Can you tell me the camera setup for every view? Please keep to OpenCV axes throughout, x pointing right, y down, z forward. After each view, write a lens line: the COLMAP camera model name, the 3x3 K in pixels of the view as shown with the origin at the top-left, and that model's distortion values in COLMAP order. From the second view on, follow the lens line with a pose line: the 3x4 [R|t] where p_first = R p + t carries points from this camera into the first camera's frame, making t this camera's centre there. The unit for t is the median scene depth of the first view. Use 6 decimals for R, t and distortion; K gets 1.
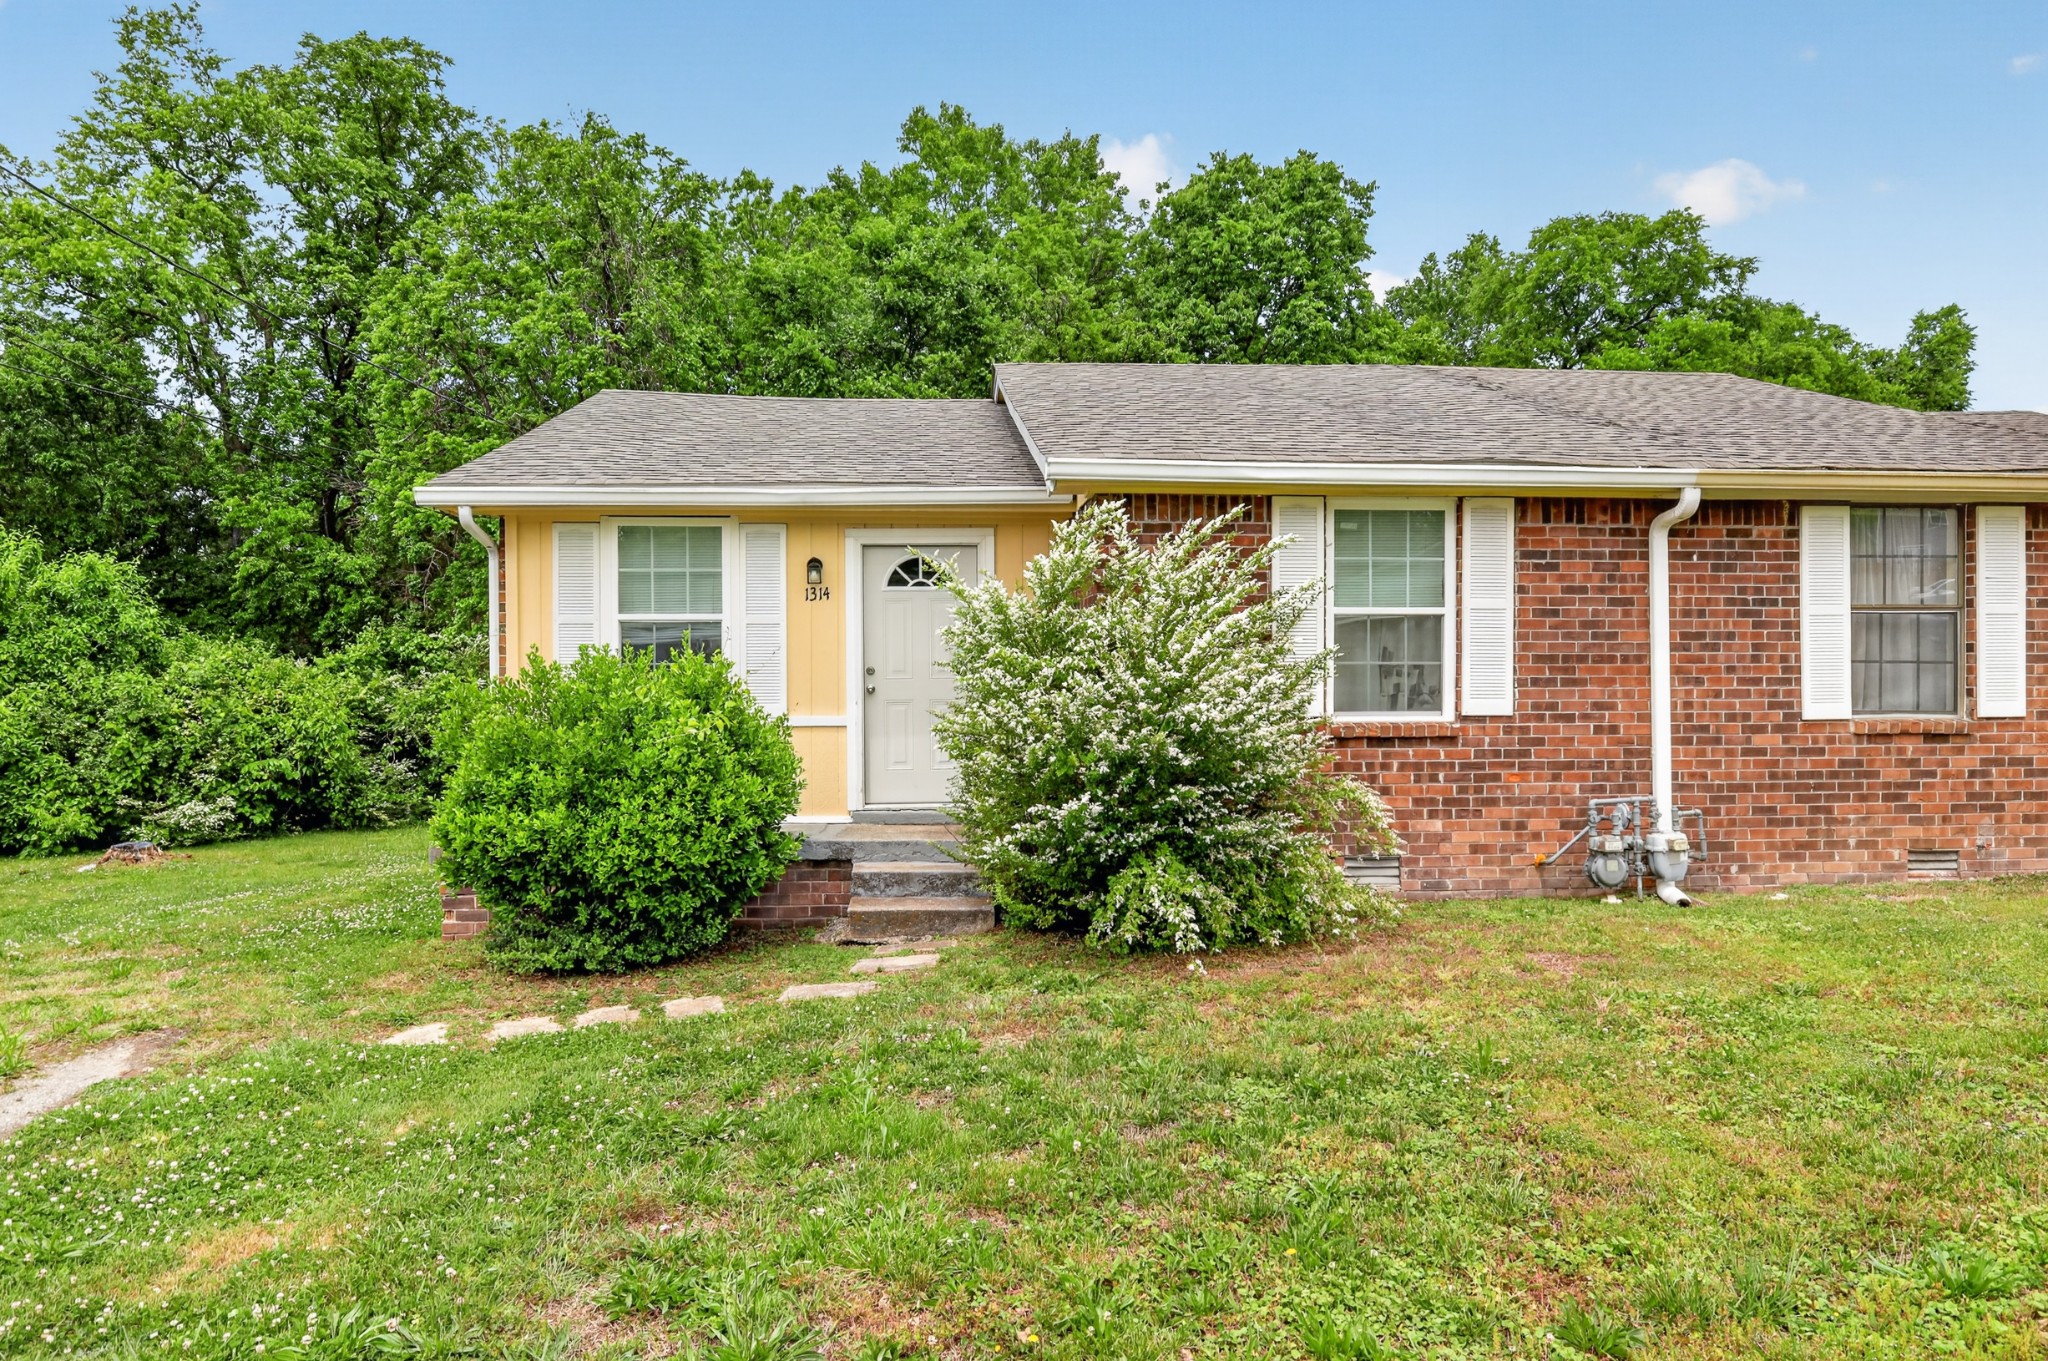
lens RADIAL K [[876.1, 0, 1016.4], [0, 876.1, 660.2], [0, 0, 1]] dist [-0.000297, 0.000739]
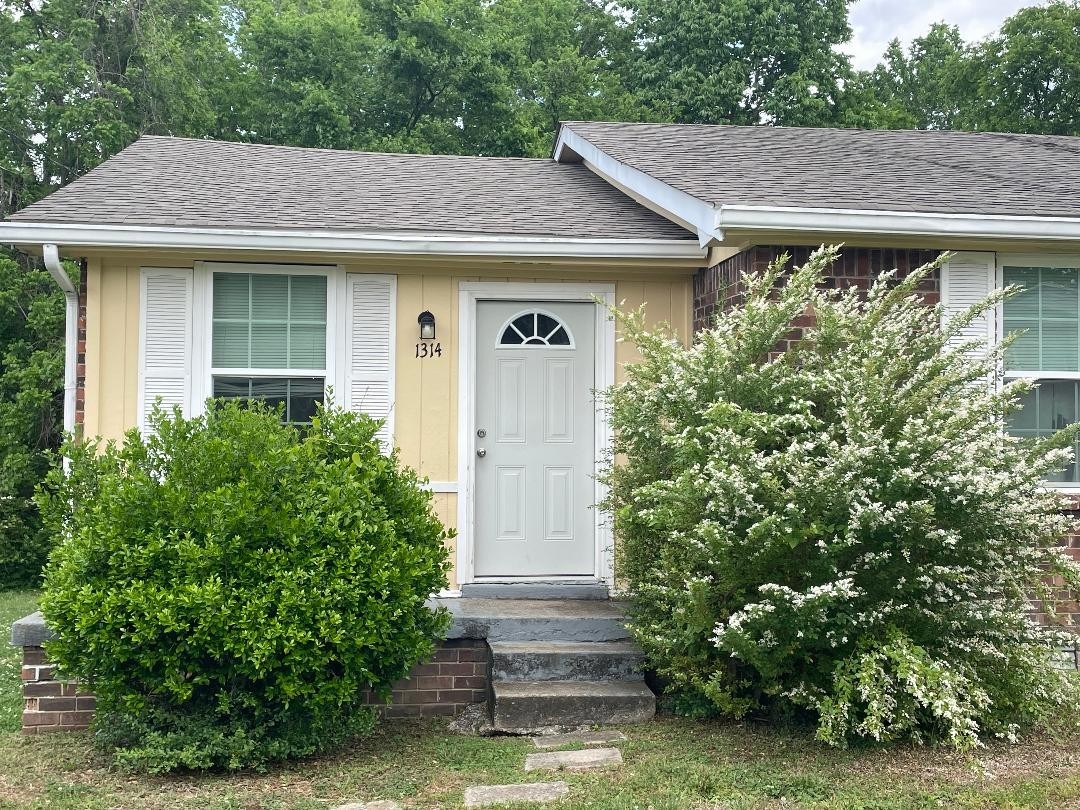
lens RADIAL K [[879.4, 0, 540.0], [0, 879.4, 405.0], [0, 0, 1]] dist [0.101014, -0.146389]
pose [[0.999273, 0.013732, 0.035563, -0.178918], [-0.012691, 0.999489, -0.029335, 0.011292], [-0.035948, 0.028862, 0.998937, 0.073728]]
